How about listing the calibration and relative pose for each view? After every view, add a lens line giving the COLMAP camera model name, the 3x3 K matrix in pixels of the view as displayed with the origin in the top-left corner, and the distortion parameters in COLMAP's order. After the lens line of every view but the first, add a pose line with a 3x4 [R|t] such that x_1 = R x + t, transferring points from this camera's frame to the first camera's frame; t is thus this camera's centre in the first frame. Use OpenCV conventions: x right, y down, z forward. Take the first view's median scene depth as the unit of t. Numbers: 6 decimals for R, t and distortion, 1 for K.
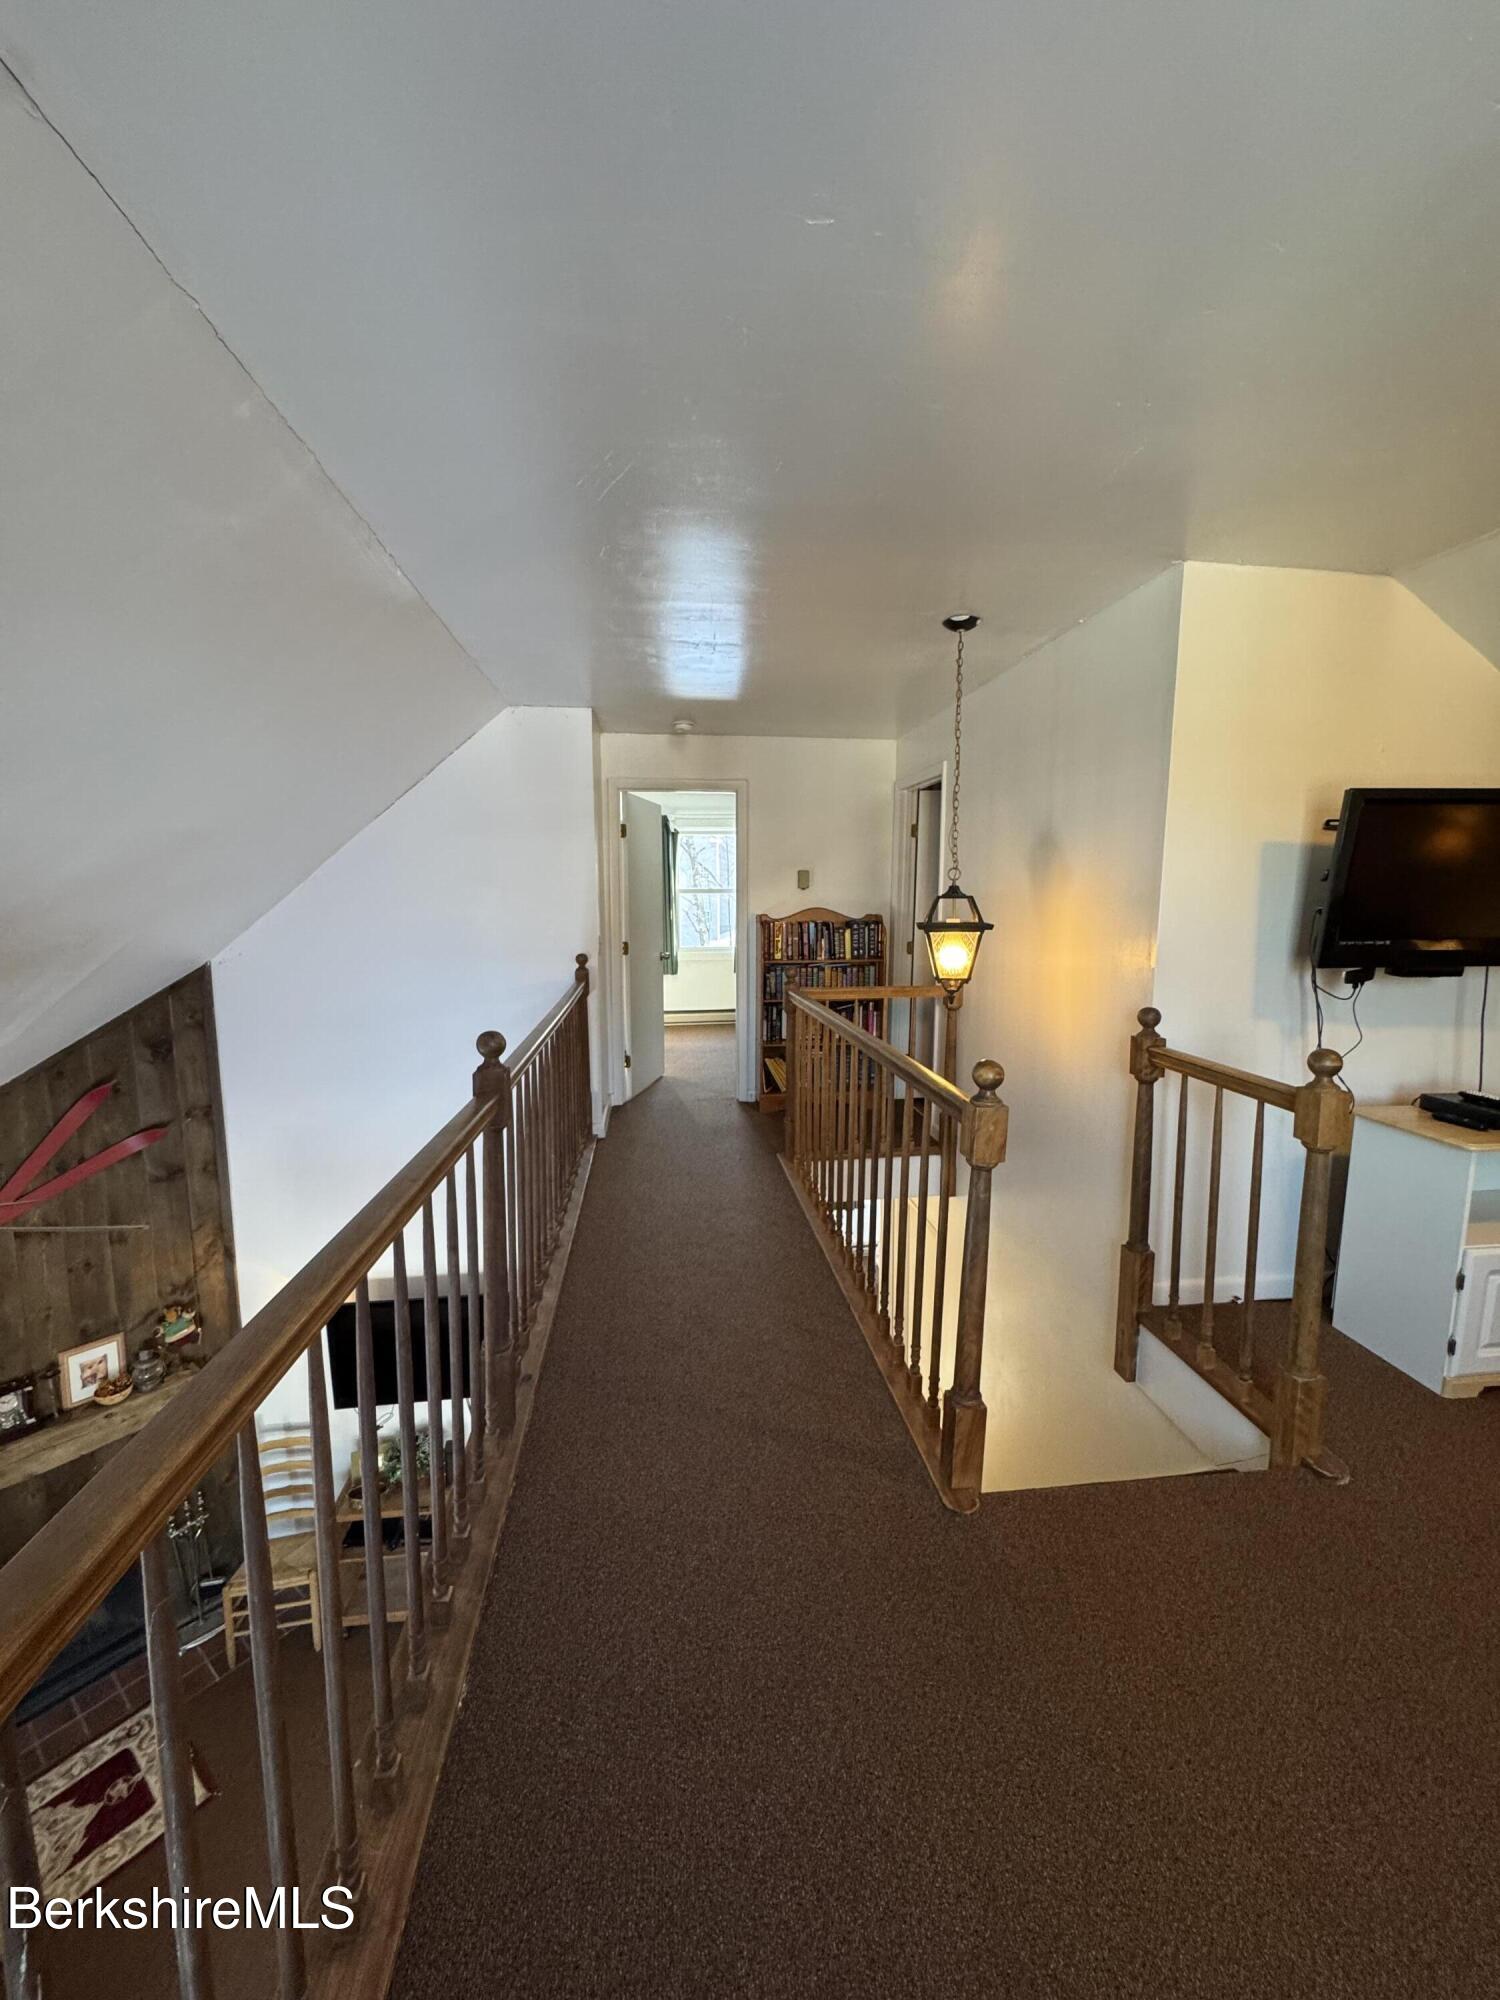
lens RADIAL K [[801.1, 0, 752.0], [0, 801.1, 997.7], [0, 0, 1]] dist [0.000283, 0.000134]
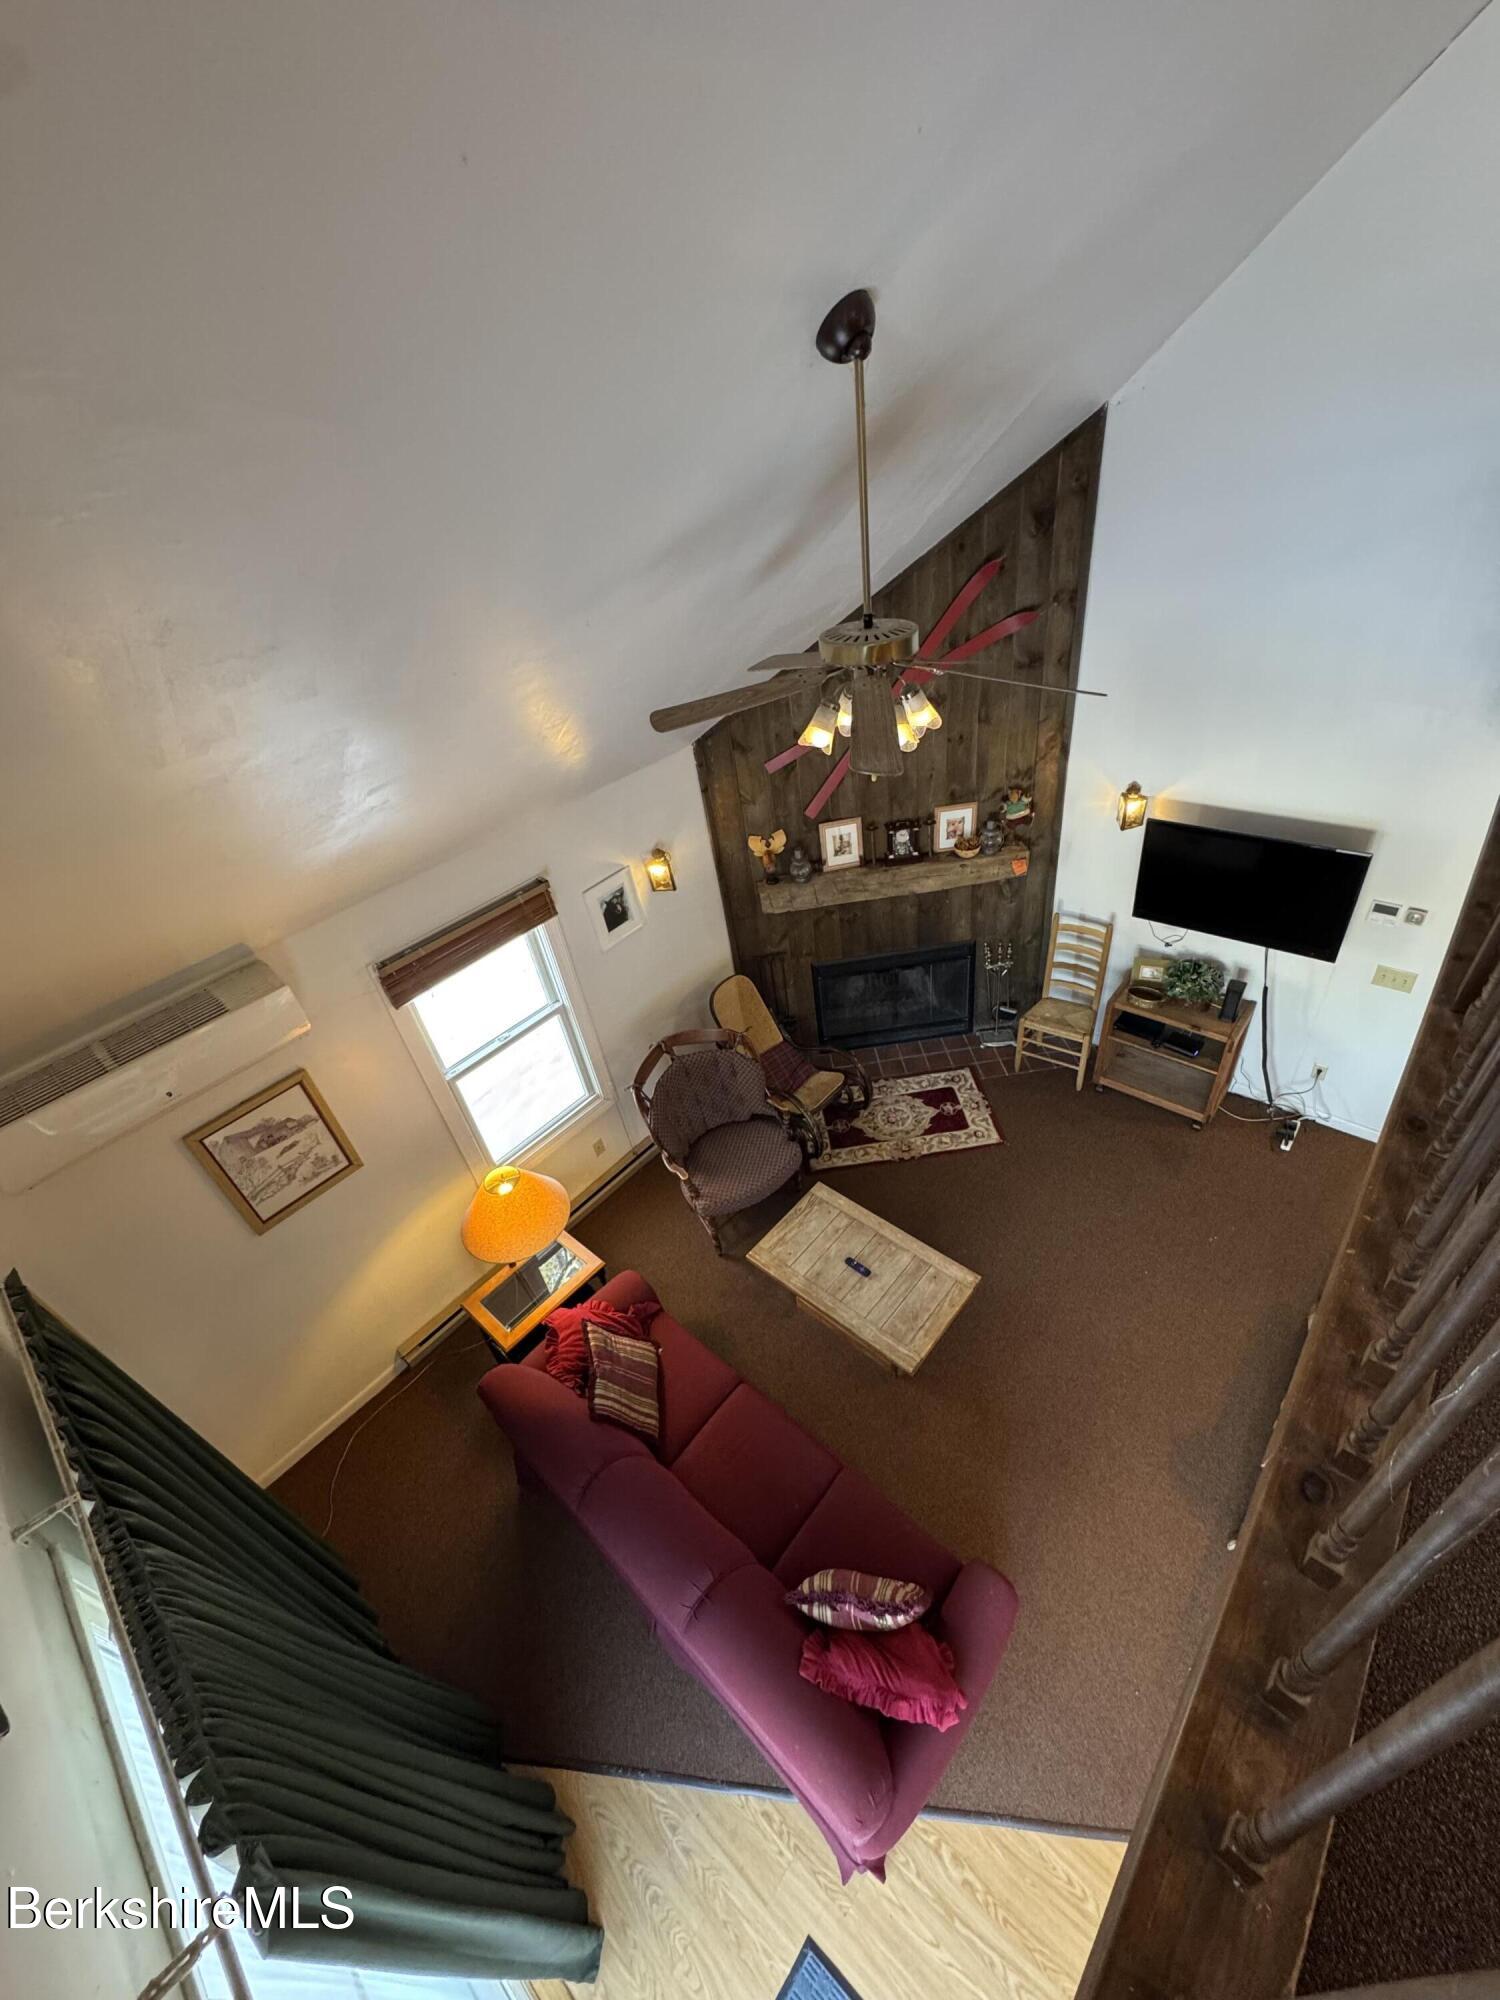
lens RADIAL K [[801.1, 0, 751.6], [0, 801.1, 994.2], [0, 0, 1]] dist [0.000283, 0.000134]
pose [[0.665954, 0.365447, -0.650350, -0.141451], [0.035327, 0.855363, 0.516823, 0.041412], [0.745156, -0.367155, 0.556722, -0.000402]]
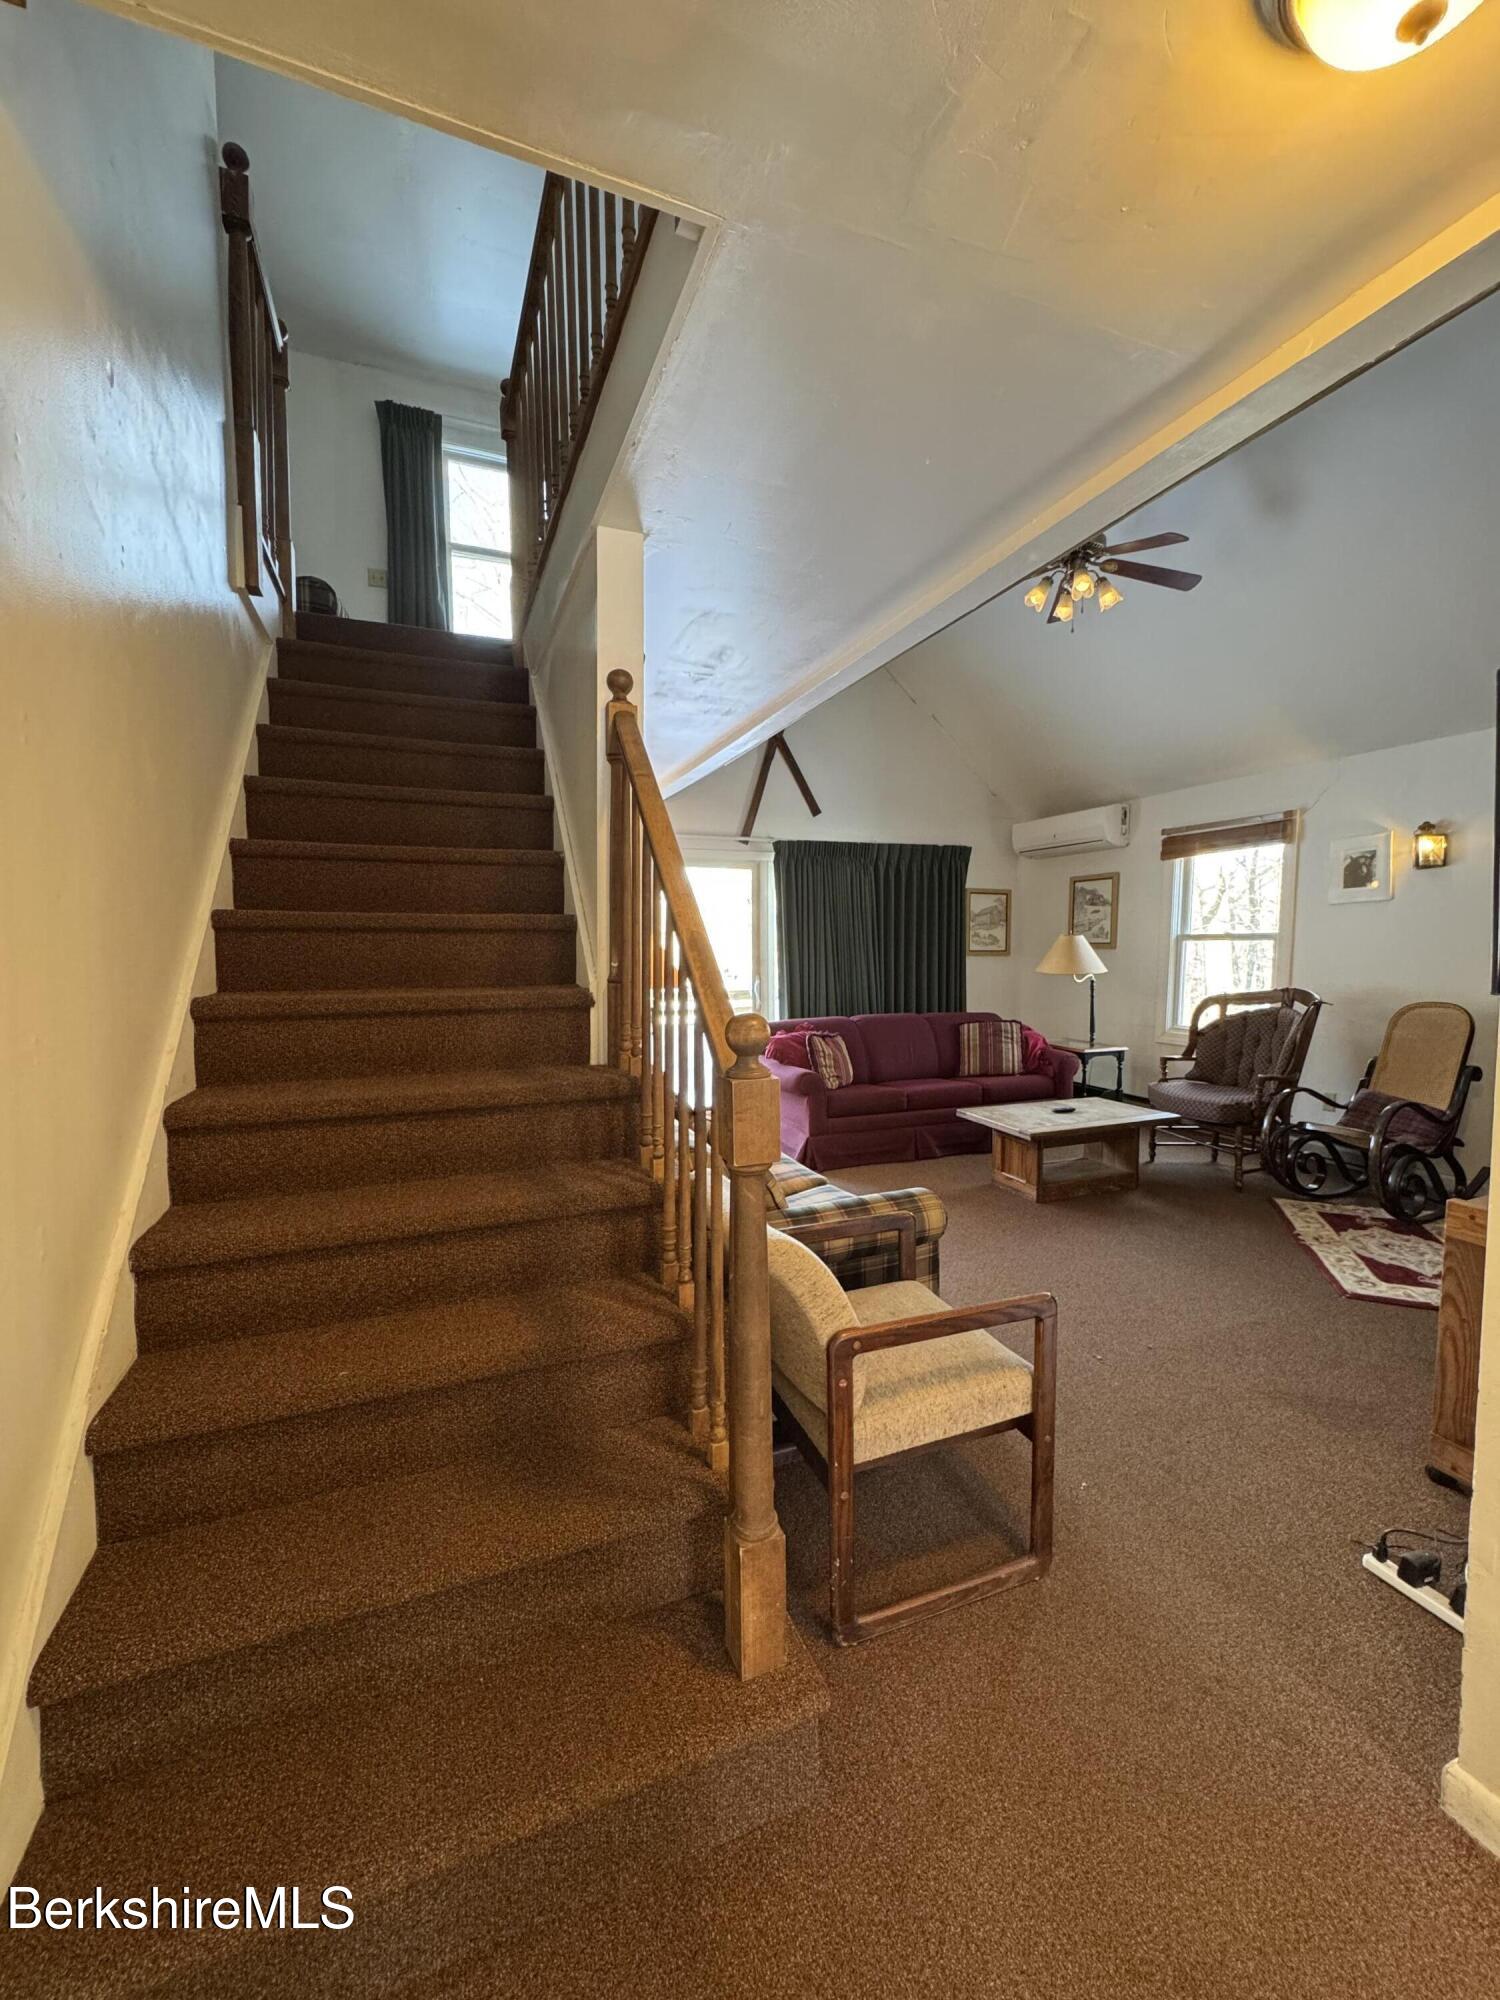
lens RADIAL K [[801.1, 0, 753.0], [0, 801.1, 998.8], [0, 0, 1]] dist [0.000283, 0.000134]
pose [[-0.964097, 0.014021, -0.265181, 0.120003], [-0.035097, 0.983117, 0.179581, 0.511664], [0.263222, 0.182440, -0.947328, 1.409782]]
